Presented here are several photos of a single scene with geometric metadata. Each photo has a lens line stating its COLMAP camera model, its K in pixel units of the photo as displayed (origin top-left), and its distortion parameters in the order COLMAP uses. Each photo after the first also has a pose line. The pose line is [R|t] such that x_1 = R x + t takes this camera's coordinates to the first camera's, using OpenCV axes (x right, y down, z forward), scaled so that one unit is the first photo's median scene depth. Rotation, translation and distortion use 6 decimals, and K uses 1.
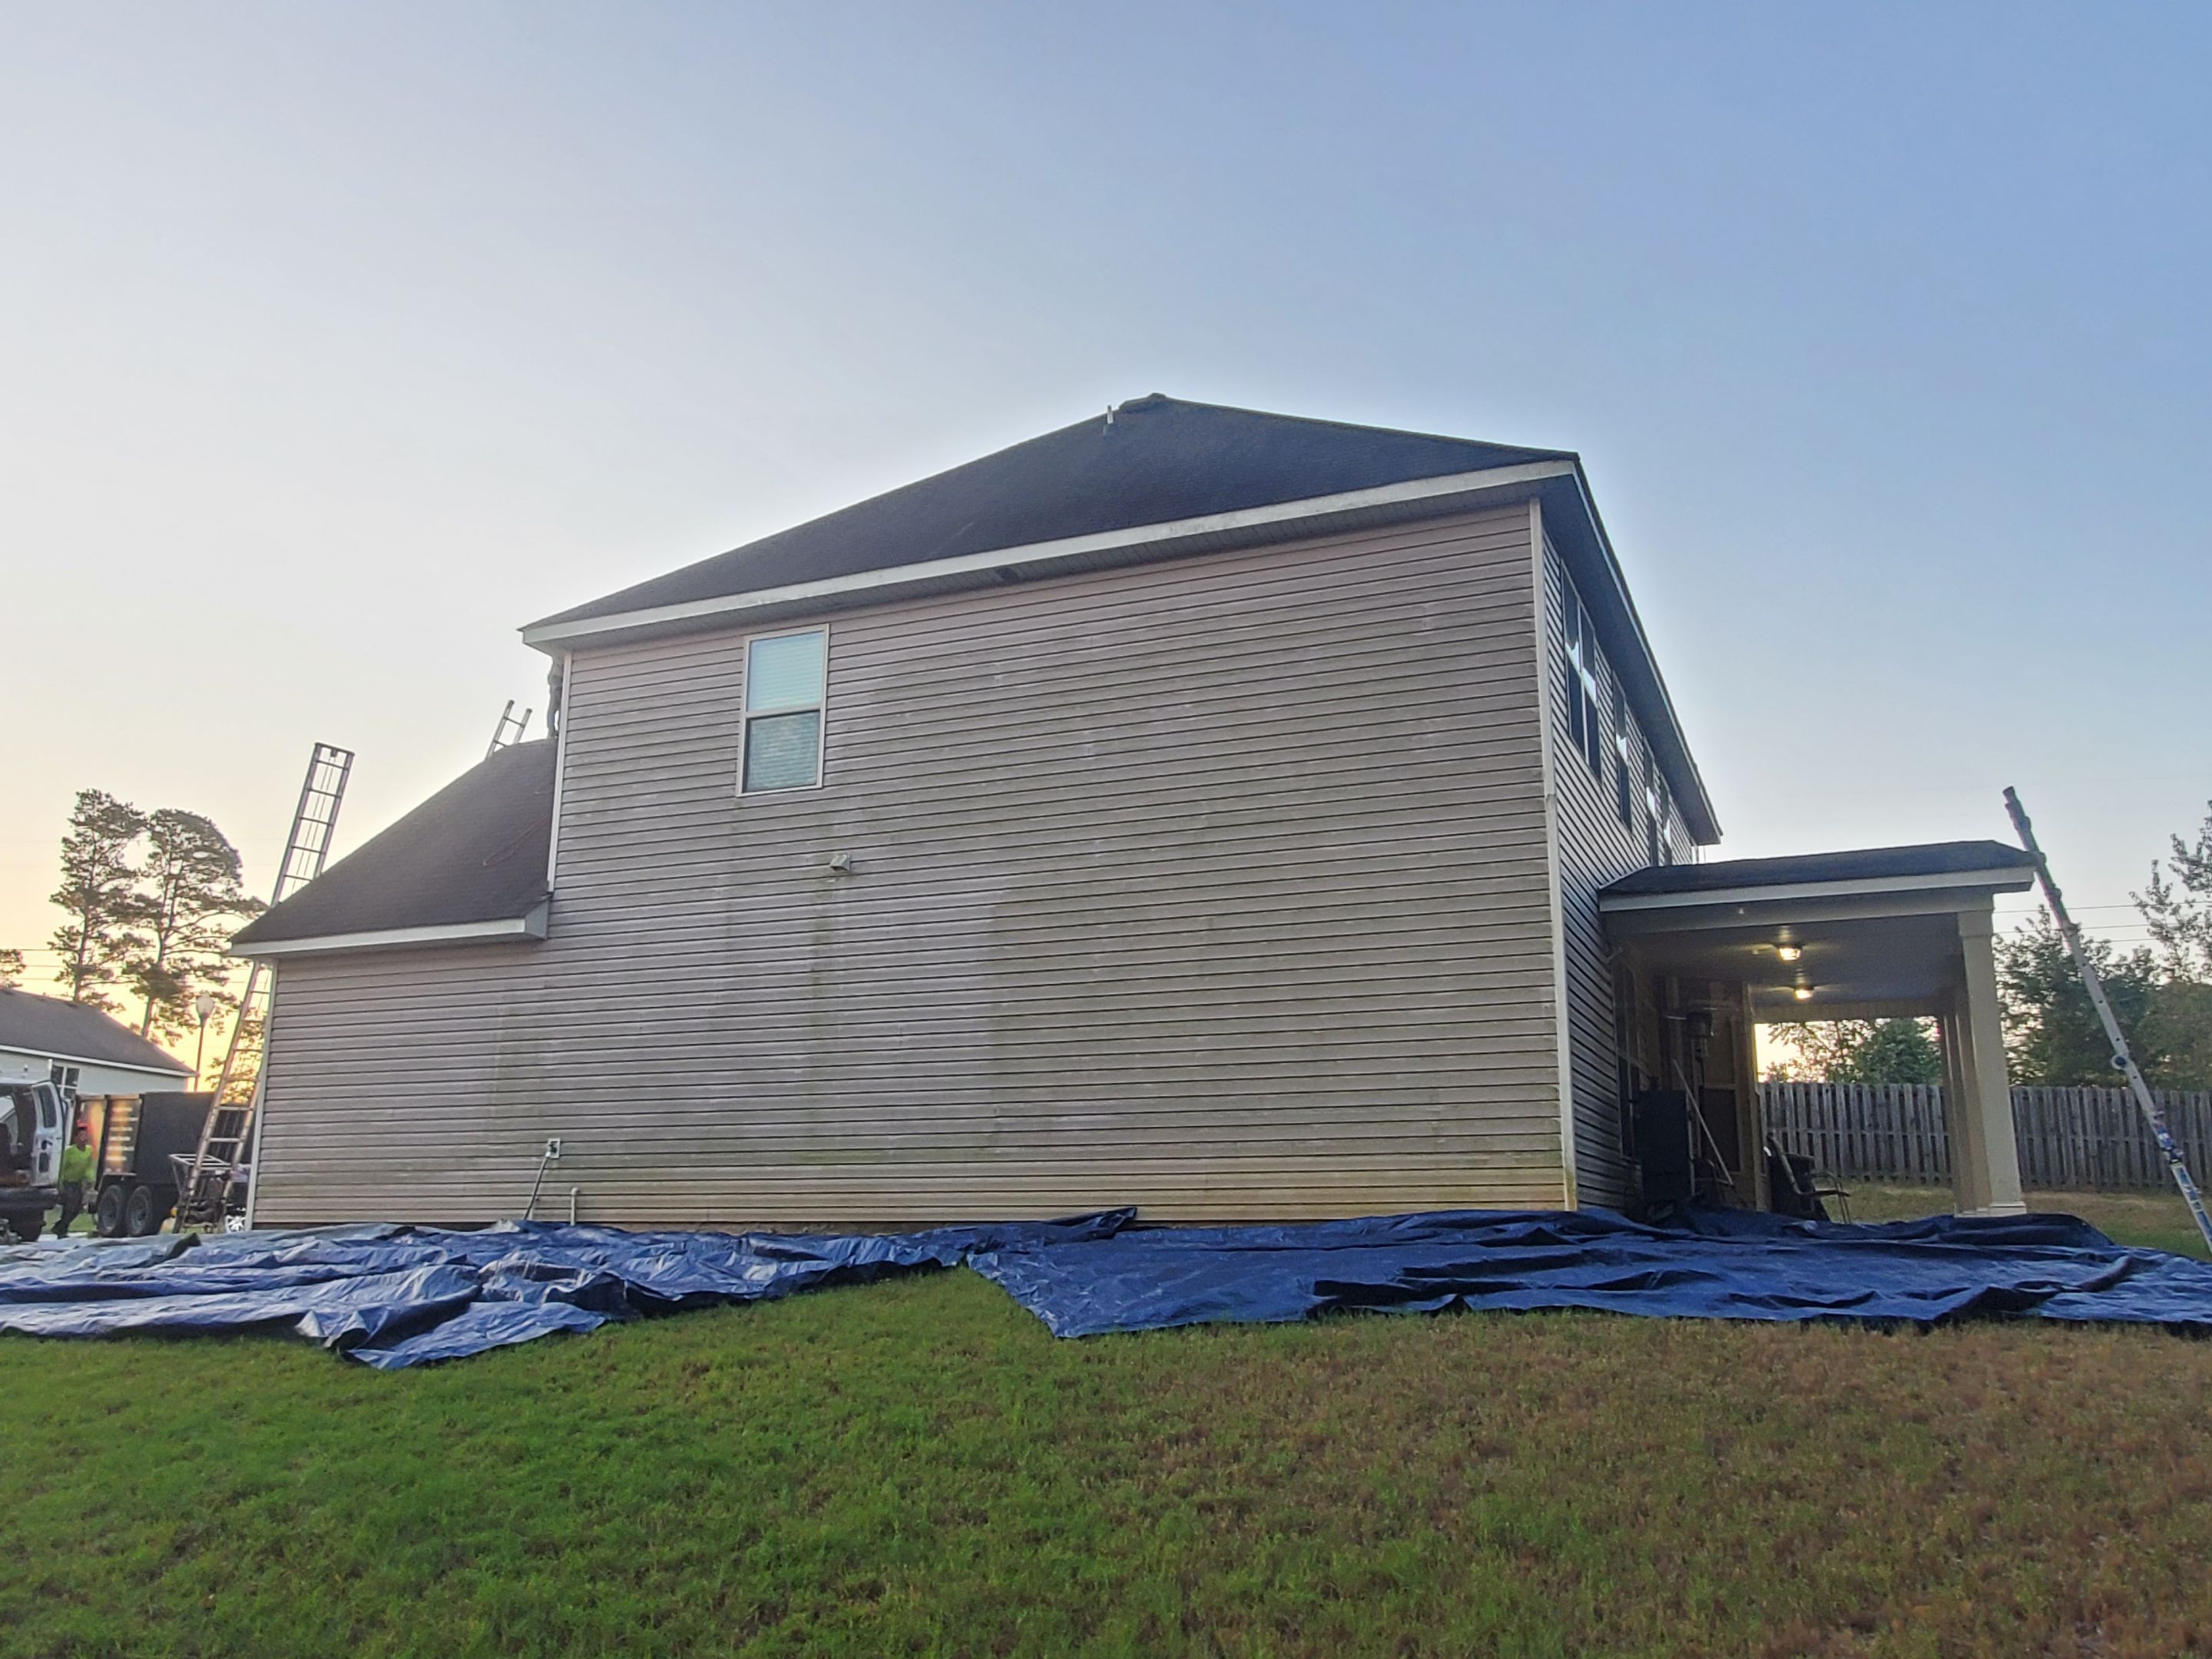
lens RADIAL K [[1744.3, 0, 1111.7], [0, 1744.3, 865.6], [0, 0, 1]] dist [0.002641, 0.003704]
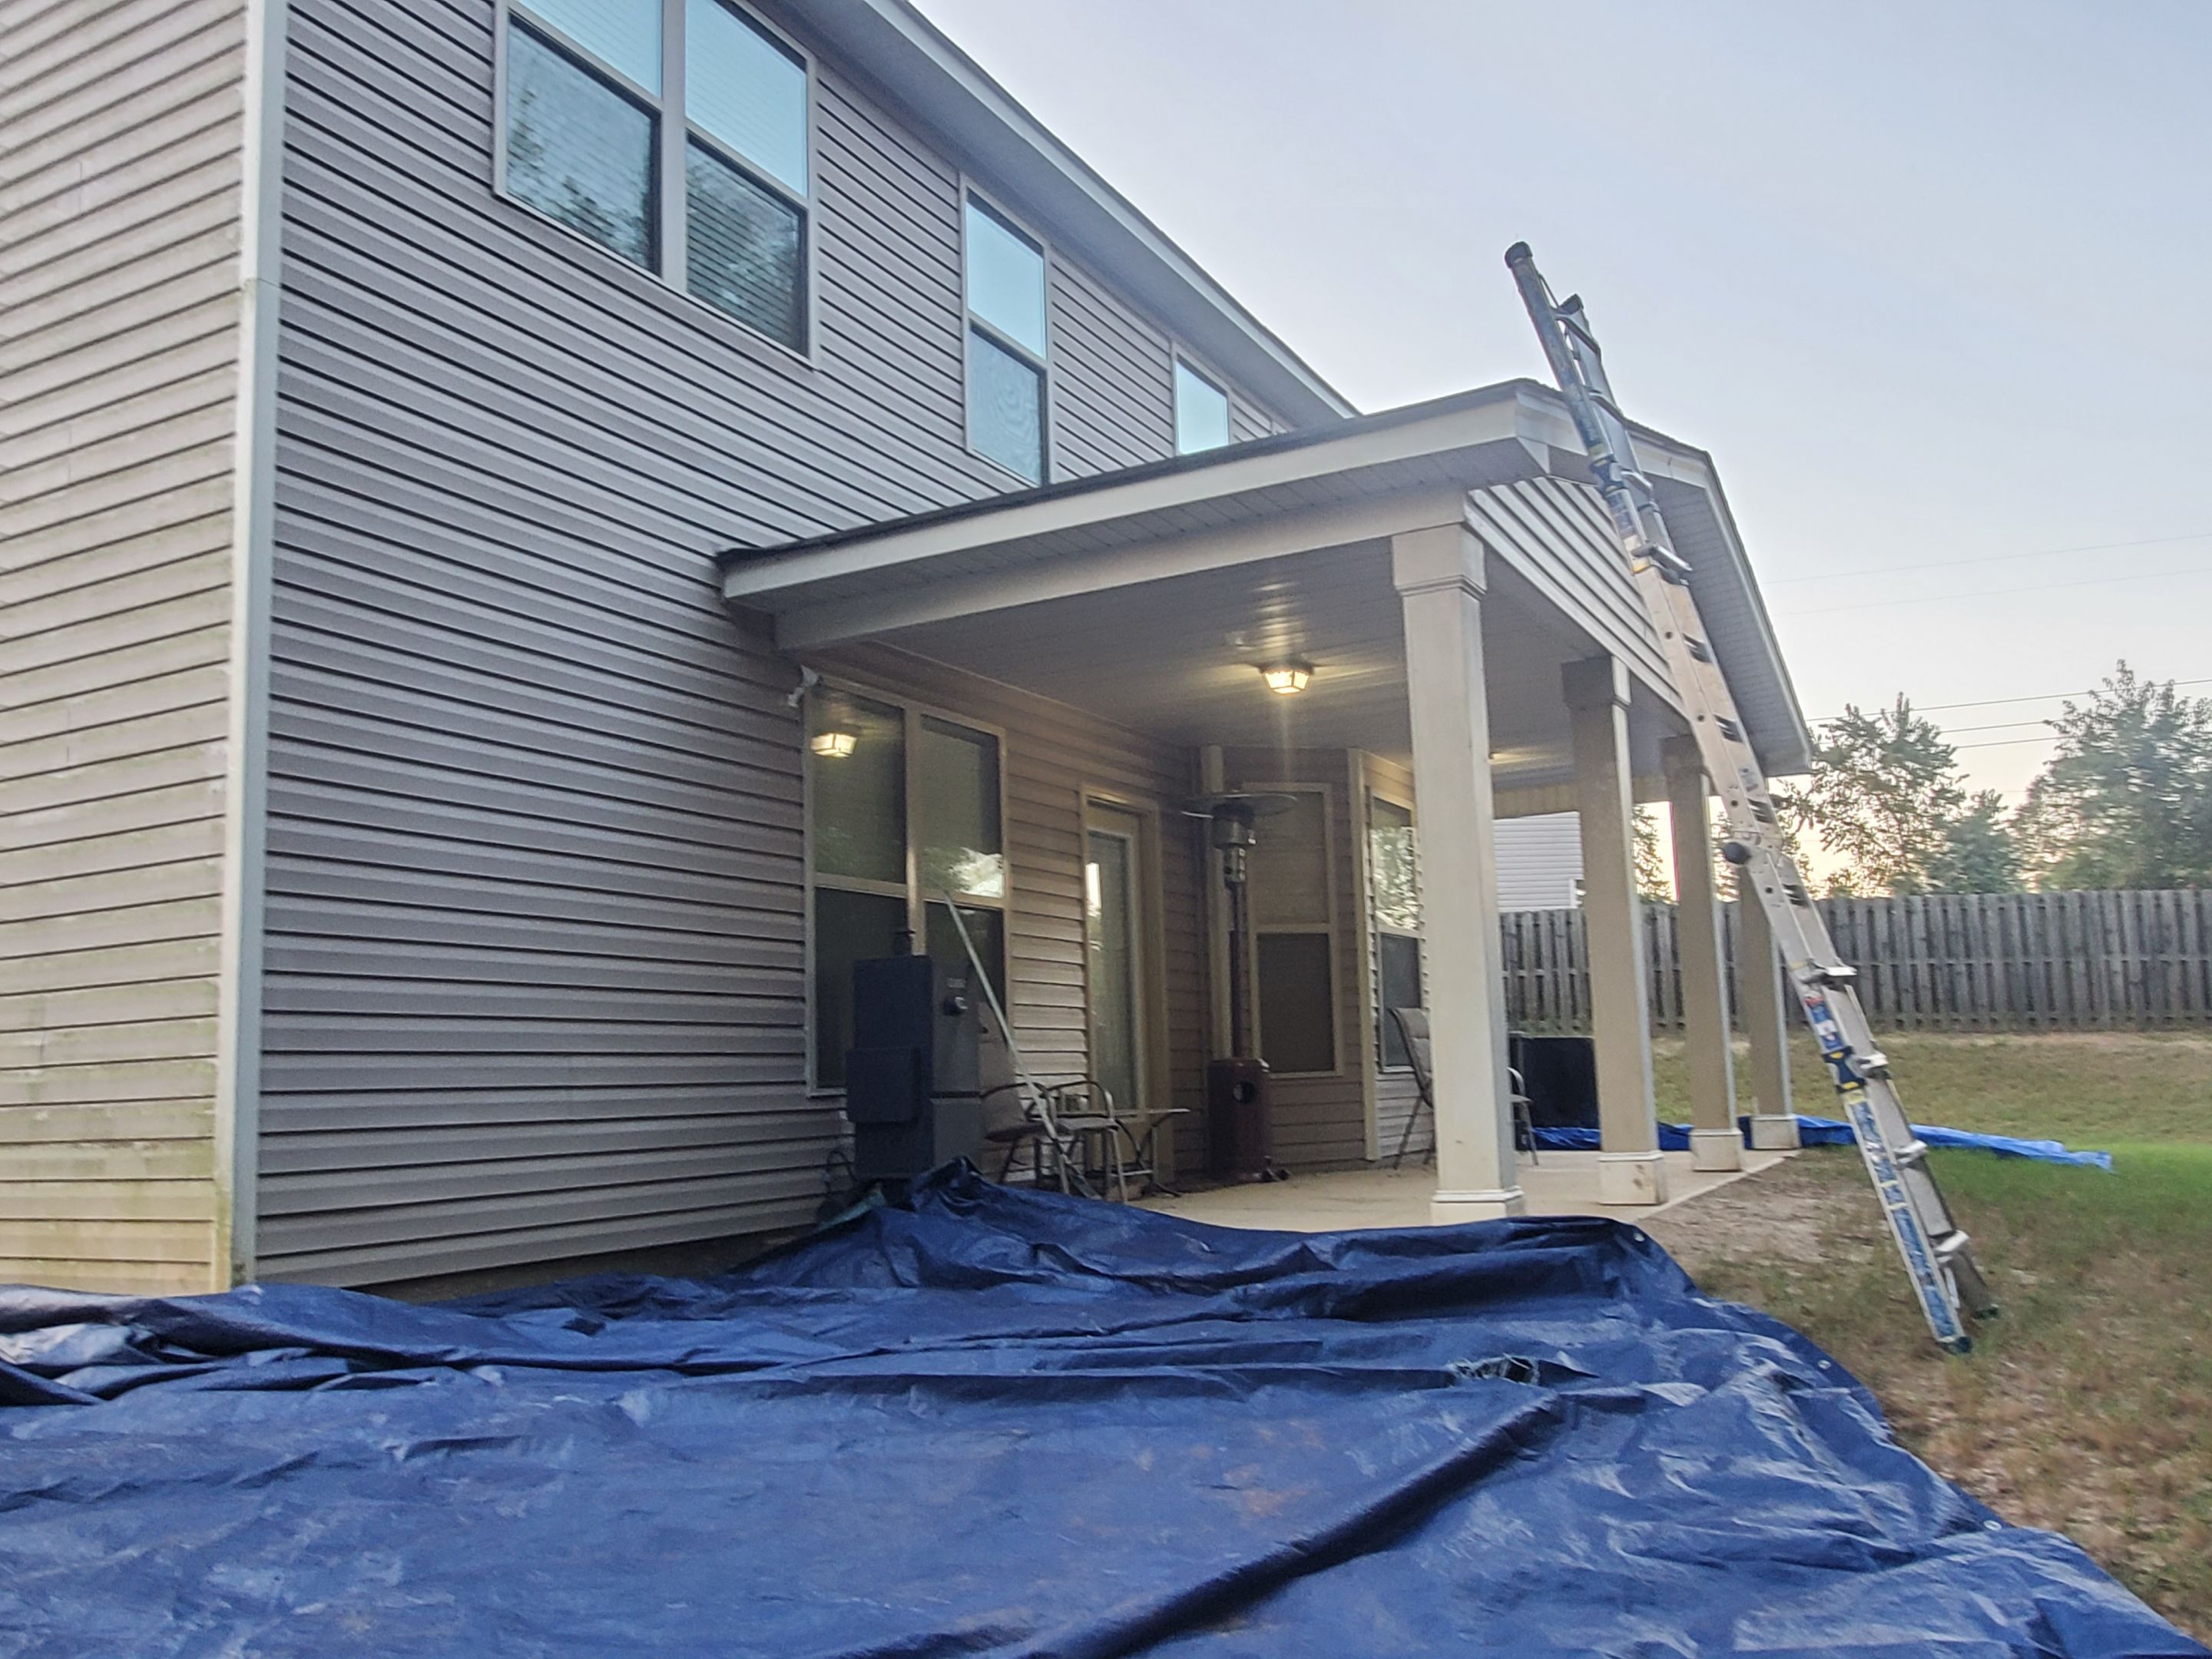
lens RADIAL K [[1744.3, 0, 1111.7], [0, 1744.3, 865.6], [0, 0, 1]] dist [0.002641, 0.003704]
pose [[0.995429, -0.047906, -0.082620, 0.196019], [0.055098, 0.994676, 0.087087, 0.029575], [0.078009, -0.091241, 0.992769, 0.240744]]
